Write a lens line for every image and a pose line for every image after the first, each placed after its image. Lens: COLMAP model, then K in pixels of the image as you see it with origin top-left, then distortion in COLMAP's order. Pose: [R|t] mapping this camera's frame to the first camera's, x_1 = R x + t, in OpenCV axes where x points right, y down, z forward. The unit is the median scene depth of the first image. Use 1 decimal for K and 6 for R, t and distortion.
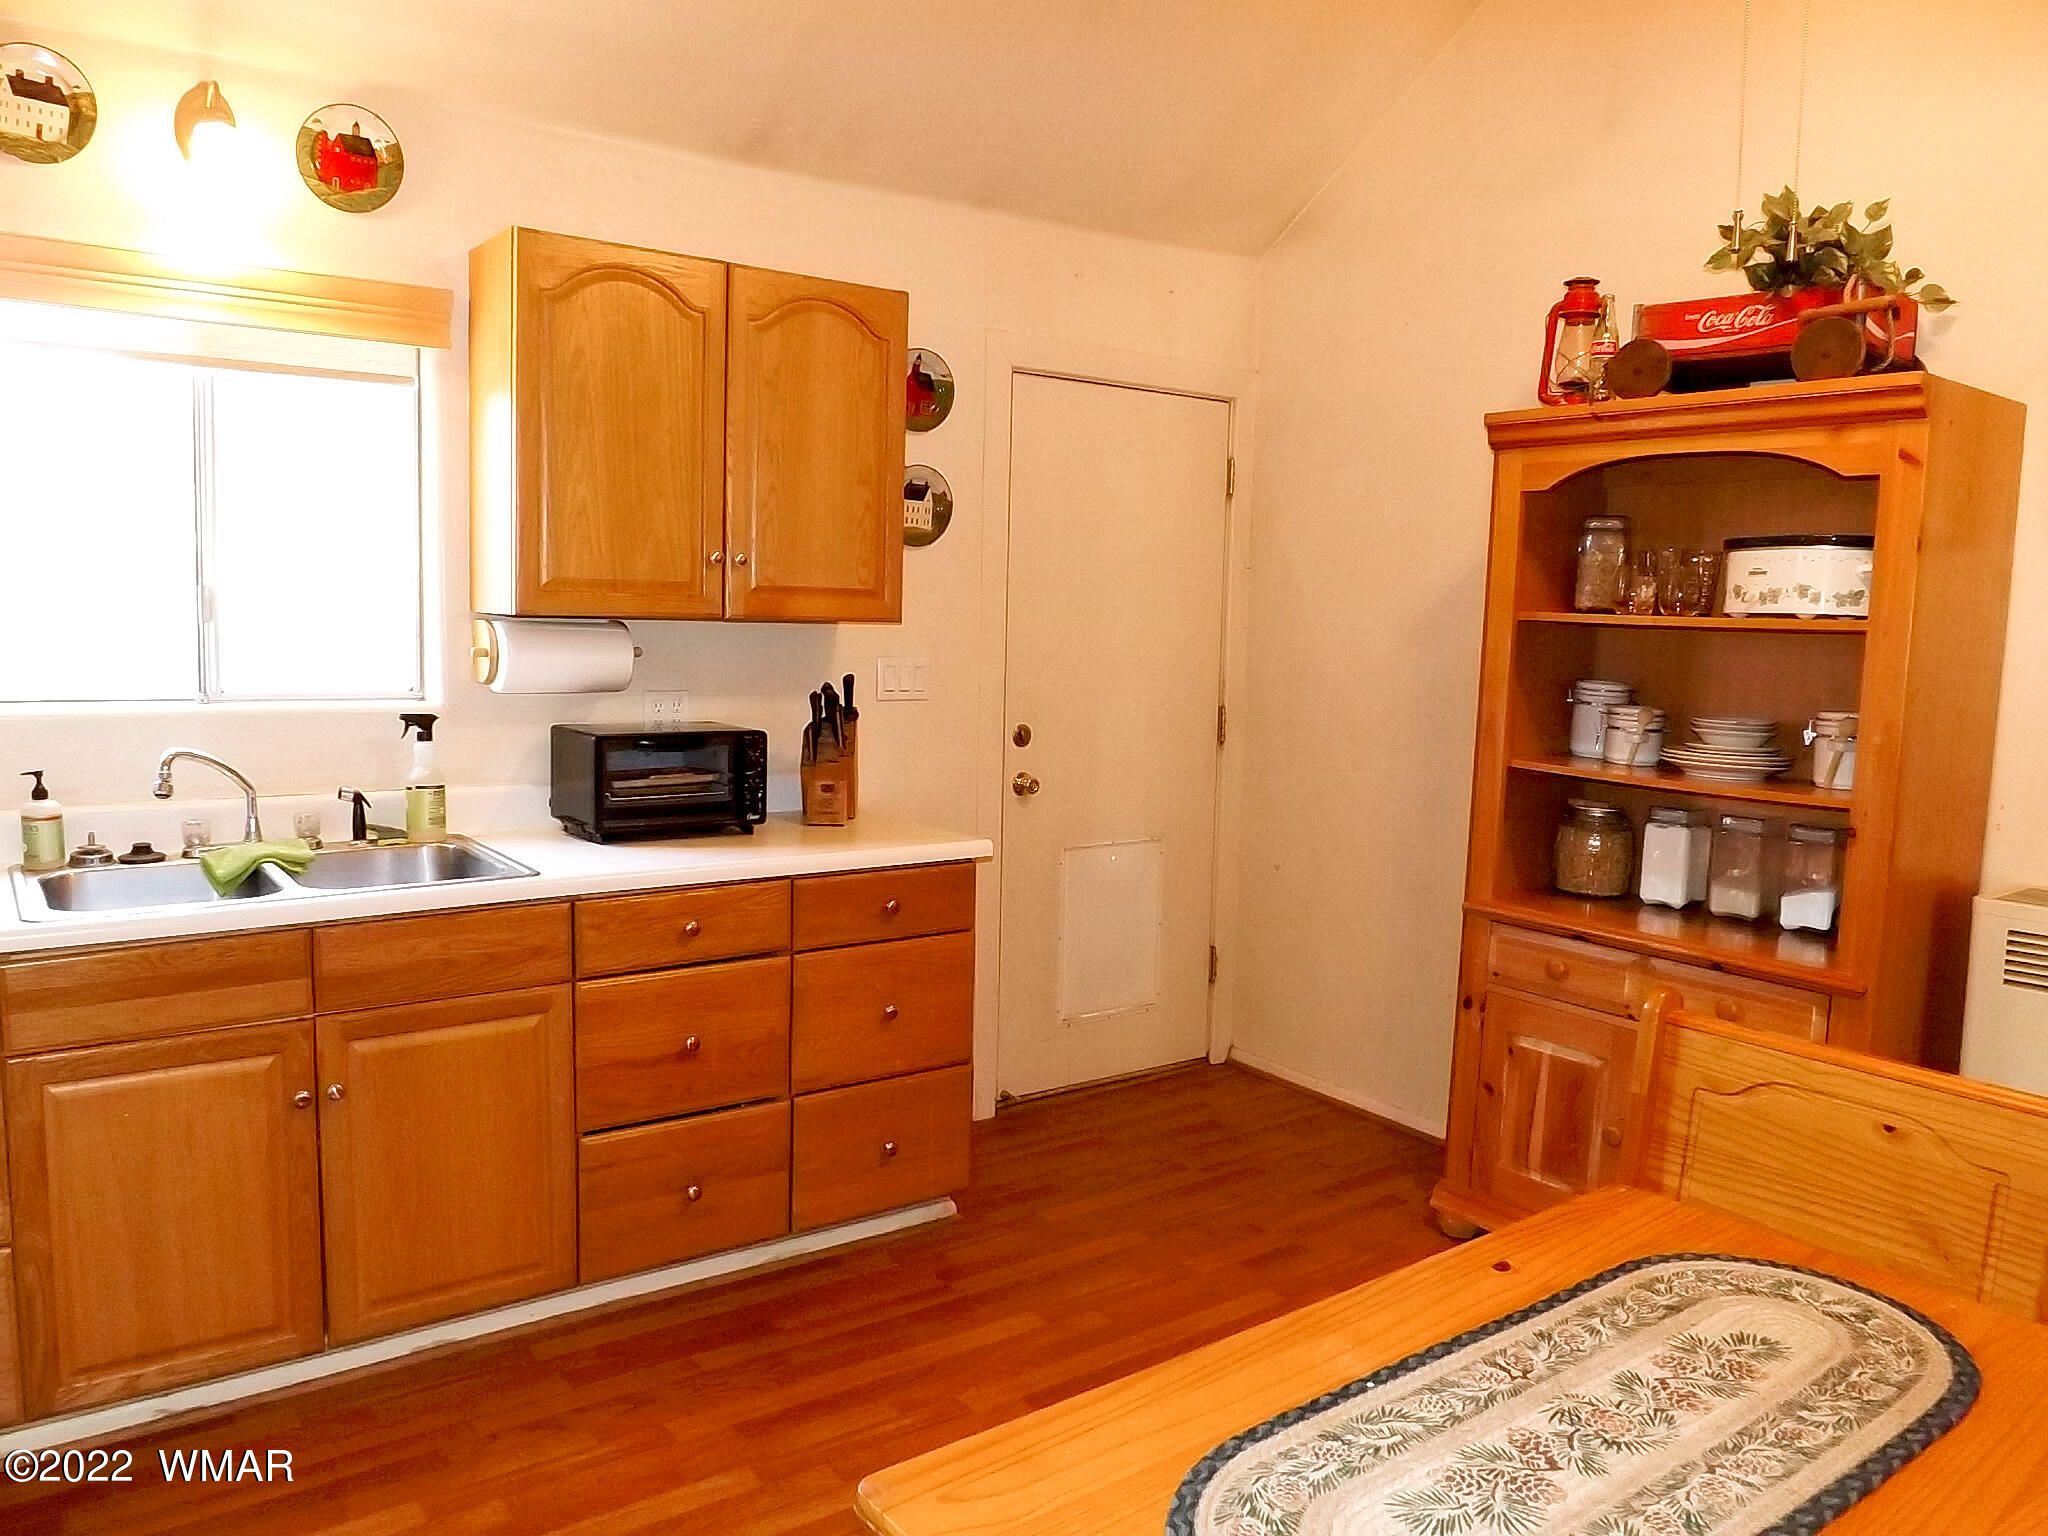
lens RADIAL K [[1469.3, 0, 1019.7], [0, 1469.3, 745.0], [0, 0, 1]] dist [-0.042595, 0.002511]
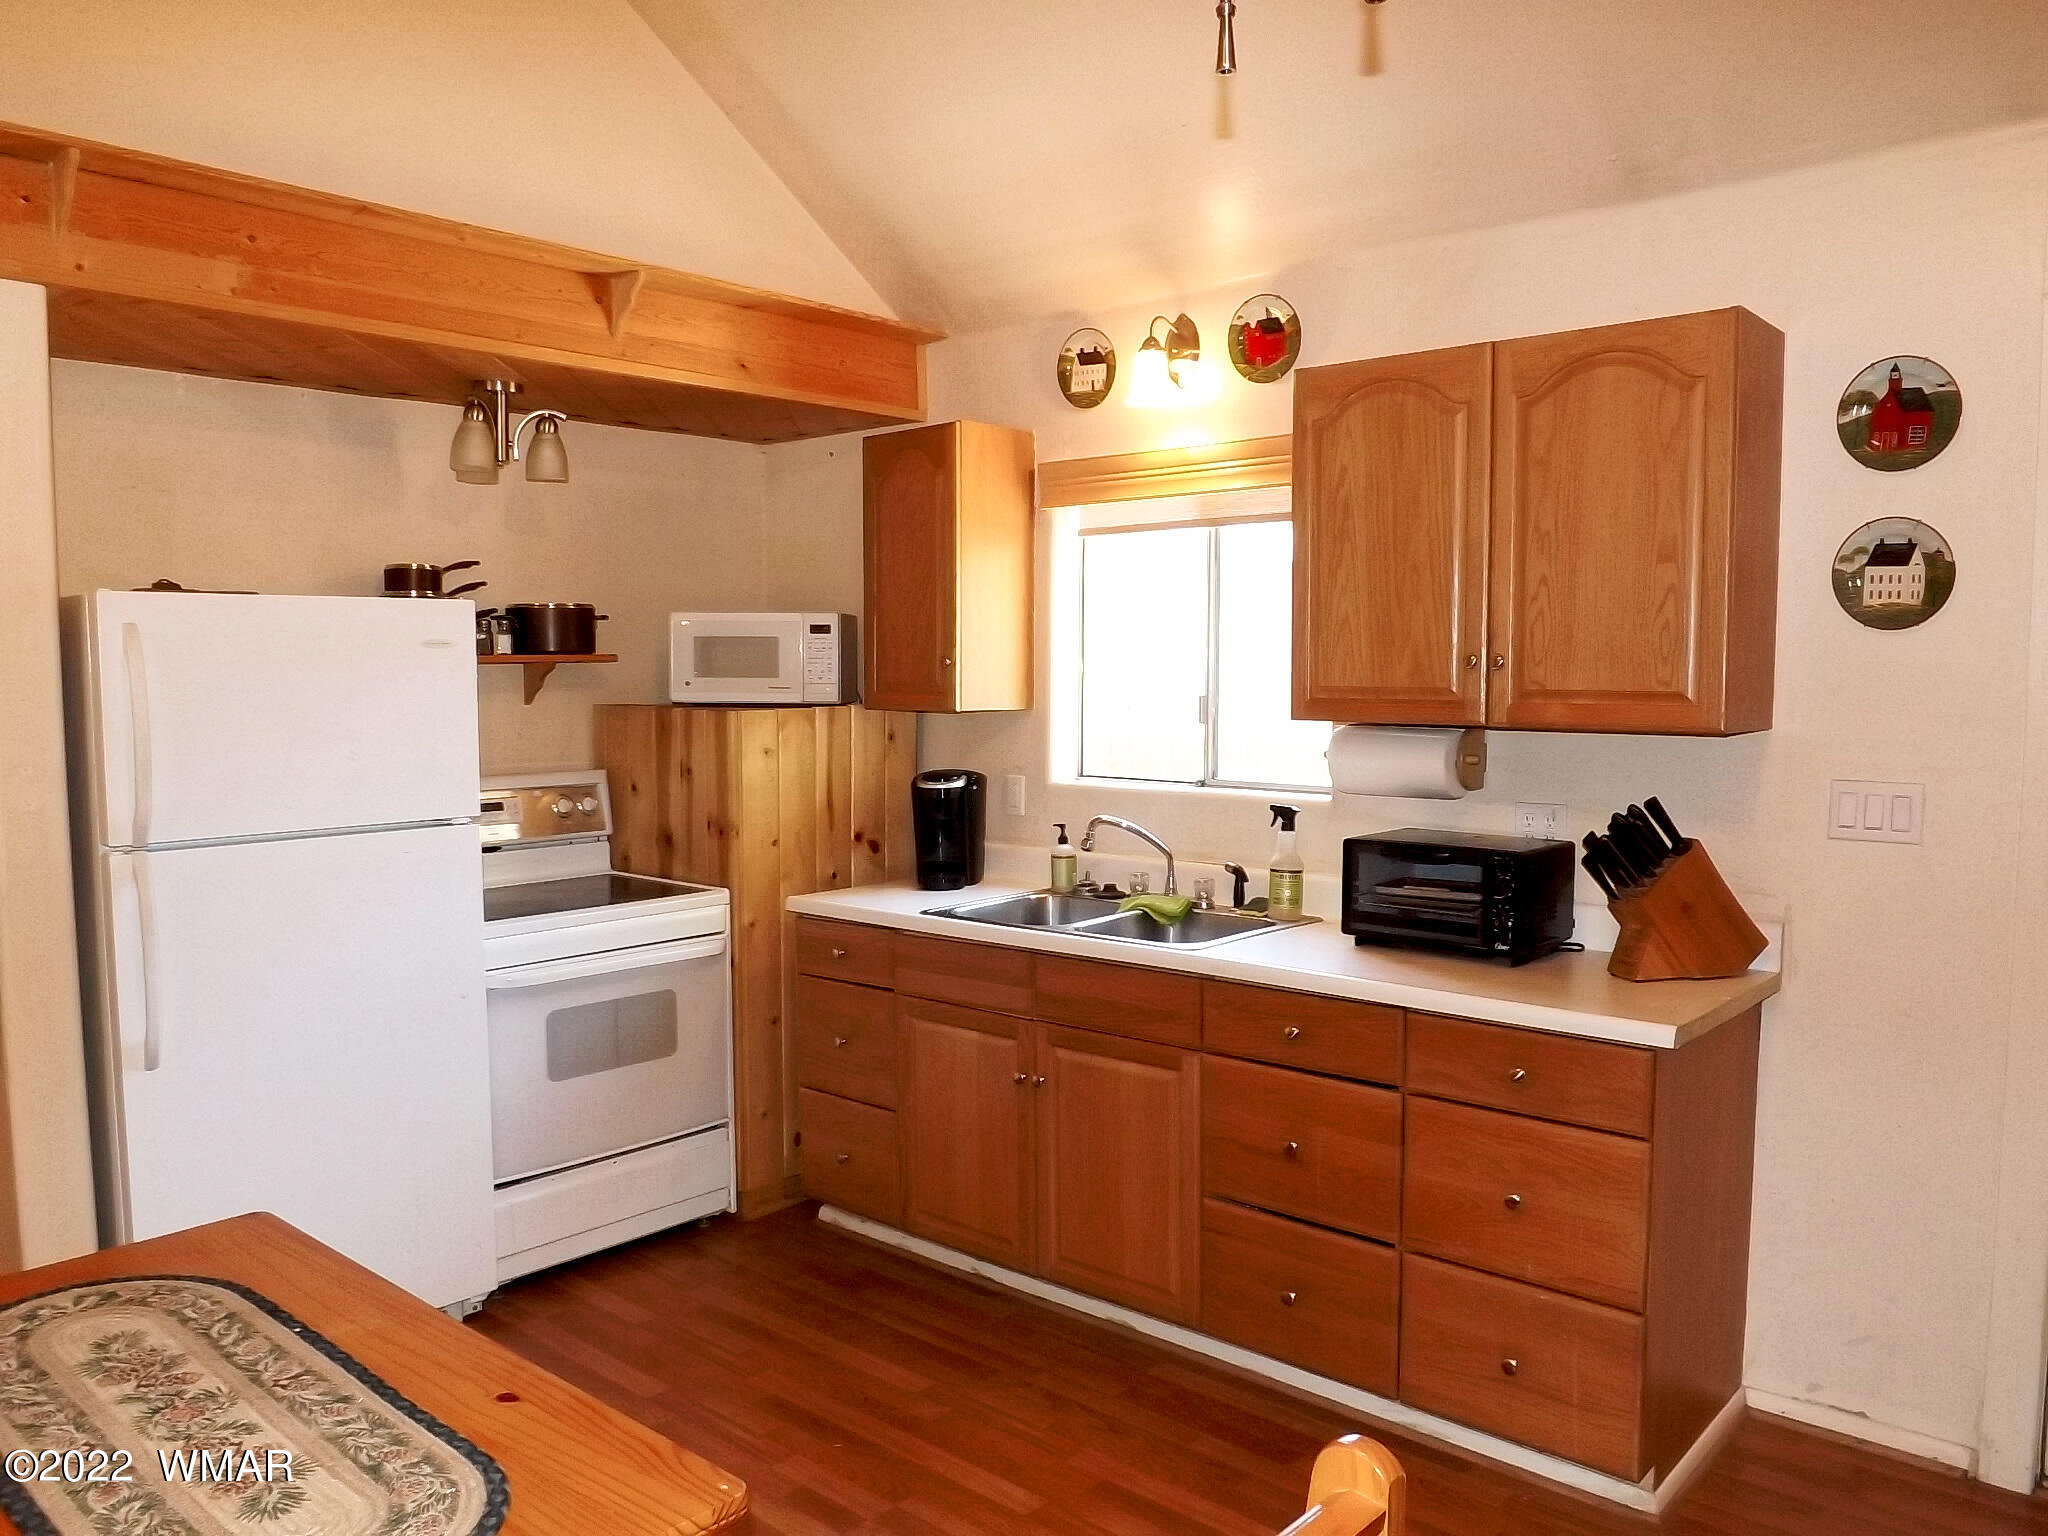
lens RADIAL K [[1488.6, 0, 1024.0], [0, 1488.6, 768.0], [0, 0, 1]] dist [-0.045960, -0.001782]
pose [[0.217356, 0.037325, -0.975379, 0.724826], [-0.087368, 0.996002, 0.018645, -0.059041], [0.972175, 0.081164, 0.219748, 0.583371]]
